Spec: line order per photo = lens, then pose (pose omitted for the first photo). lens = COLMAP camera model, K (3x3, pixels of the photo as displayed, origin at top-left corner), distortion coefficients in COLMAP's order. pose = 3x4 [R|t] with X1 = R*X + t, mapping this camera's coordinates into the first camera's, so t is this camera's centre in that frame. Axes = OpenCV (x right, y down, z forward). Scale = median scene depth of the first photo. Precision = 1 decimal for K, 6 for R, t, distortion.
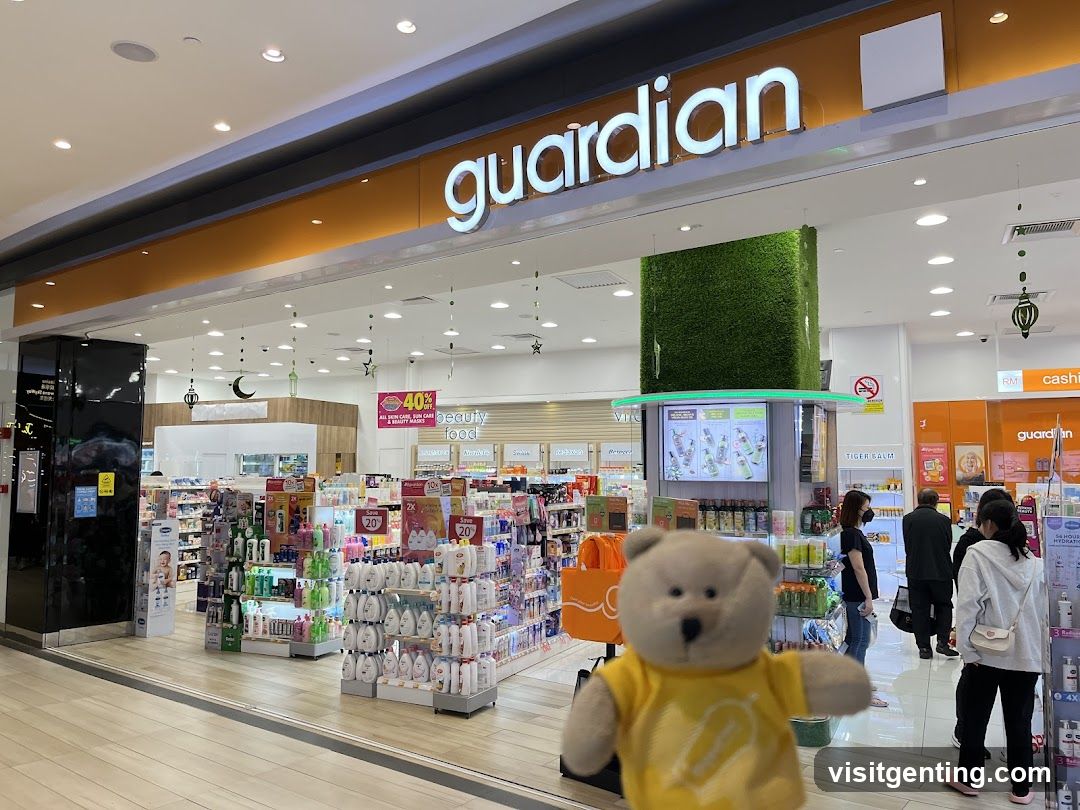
lens RADIAL K [[813.8, 0, 528.7], [0, 813.8, 398.7], [0, 0, 1]] dist [0.035978, -0.000662]
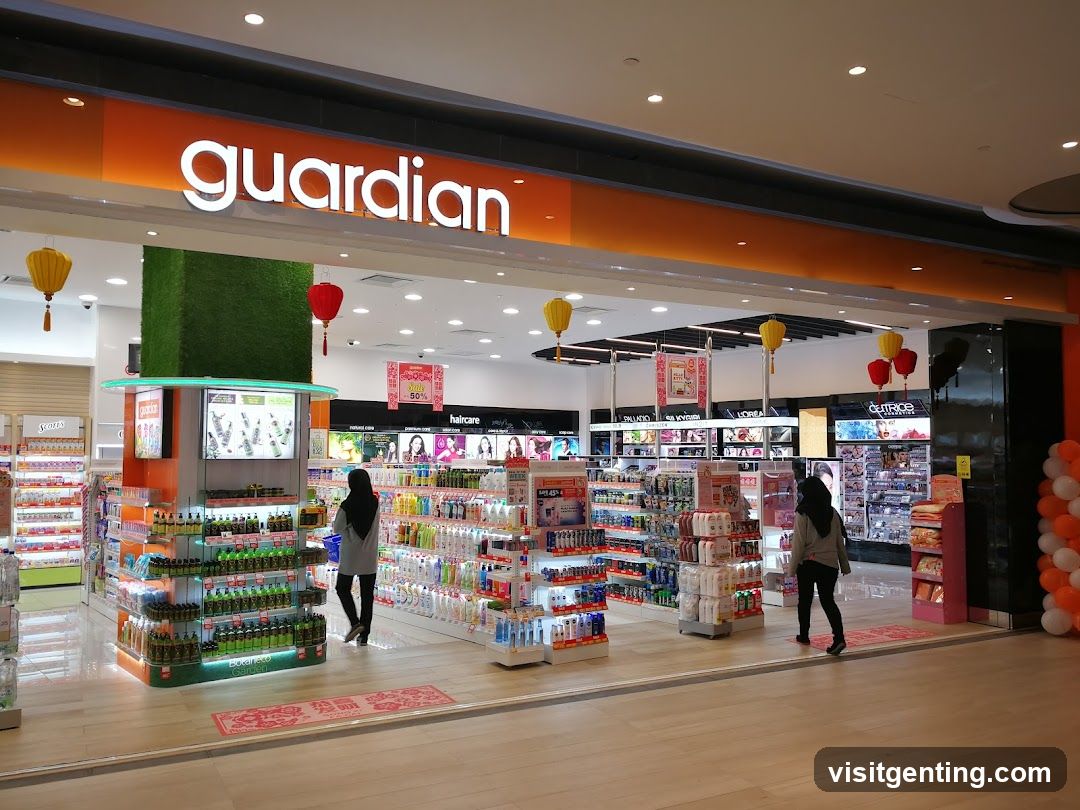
lens RADIAL K [[869.0, 0, 536.5], [0, 869.0, 408.9], [0, 0, 1]] dist [-0.001433, -0.005747]
pose [[0.400898, 0.045223, 0.915006, -0.725163], [-0.085975, 0.996230, -0.011568, 0.011236], [-0.912080, -0.074030, 0.403274, 0.155050]]
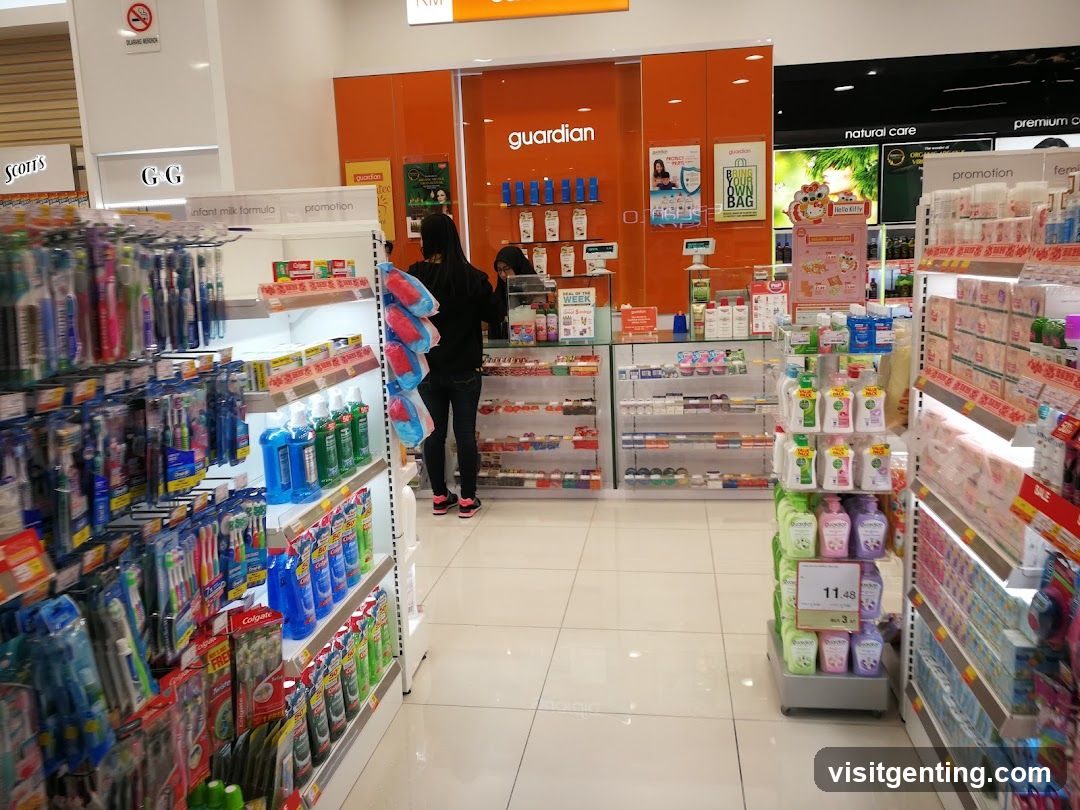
lens RADIAL K [[864.0, 0, 545.1], [0, 864.0, 430.7], [0, 0, 1]] dist [0.028401, -0.044106]
pose [[0.945566, -0.103112, 0.308663, 0.856871], [0.011160, 0.958193, 0.285906, 0.132666], [-0.325239, -0.266898, 0.907185, 0.841236]]
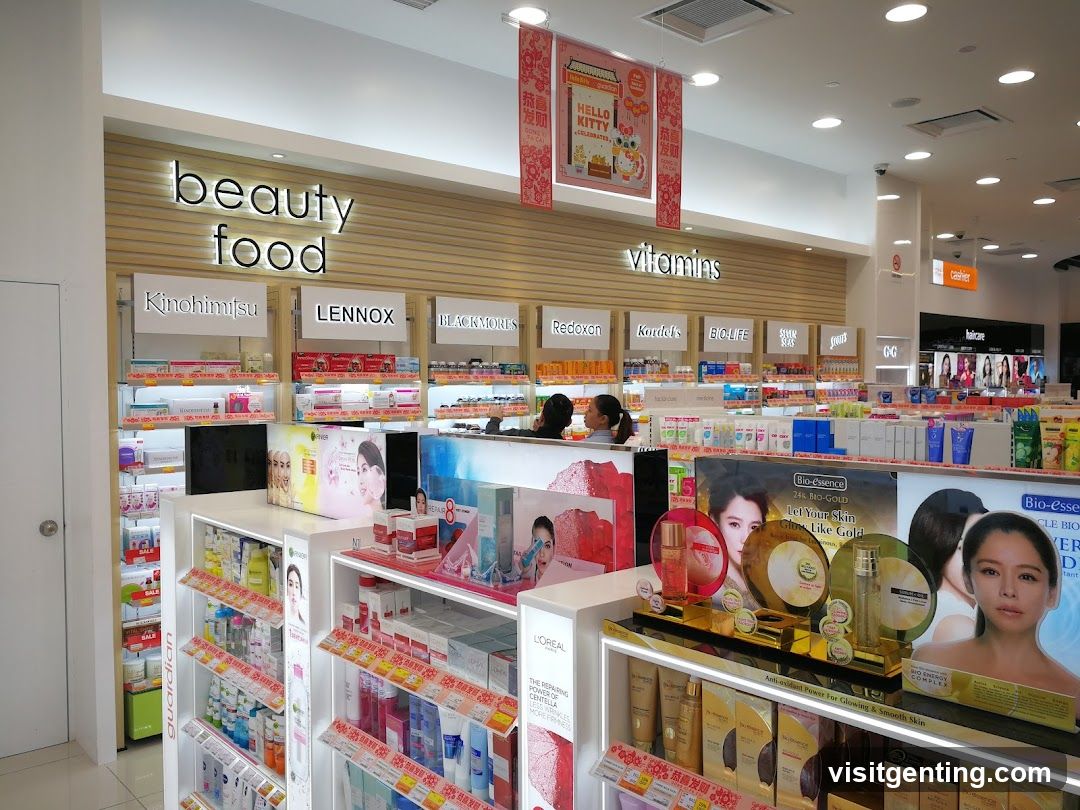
lens RADIAL K [[867.2, 0, 536.8], [0, 867.2, 421.6], [0, 0, 1]] dist [0.022098, -0.037807]
pose [[0.364105, -0.049849, 0.930023, -0.879470], [-0.079194, 0.993293, 0.084245, 0.174381], [-0.927985, -0.104326, 0.357716, 1.893096]]
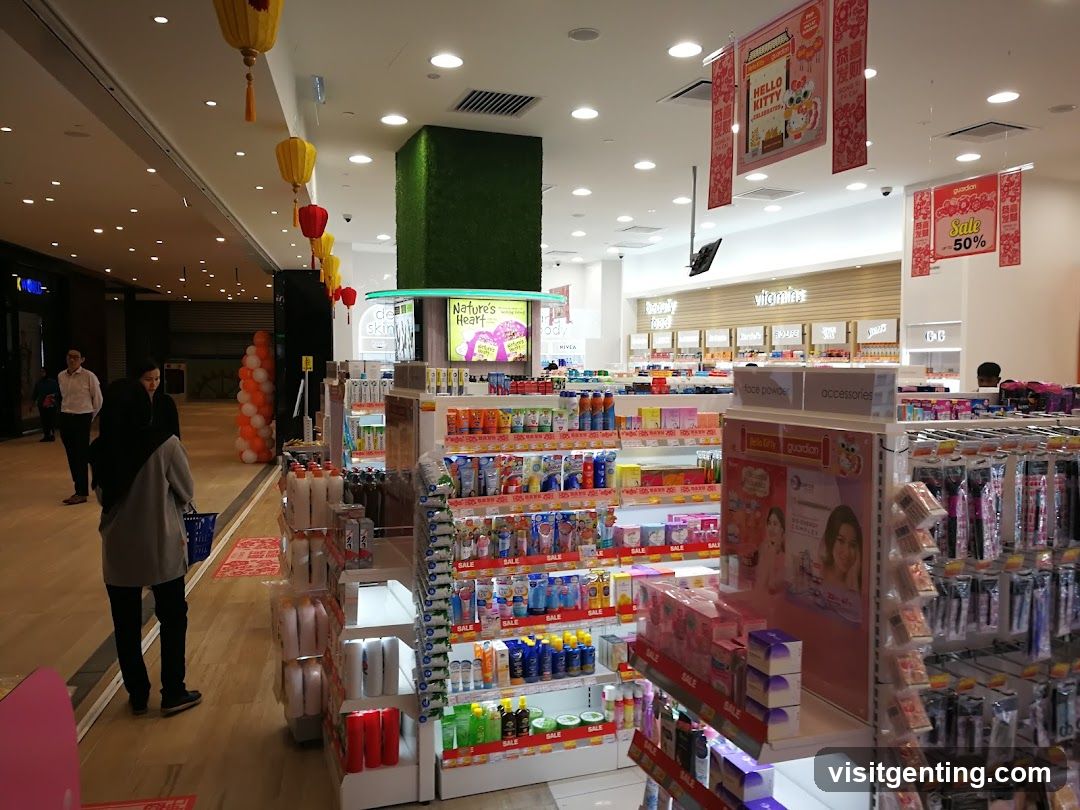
lens RADIAL K [[876.5, 0, 539.3], [0, 876.5, 415.6], [0, 0, 1]] dist [0.026108, -0.071190]
pose [[0.757586, 0.037335, -0.651667, 1.325715], [0.059999, 0.990153, 0.126478, 0.022457], [0.649972, -0.134917, 0.747886, 0.074613]]
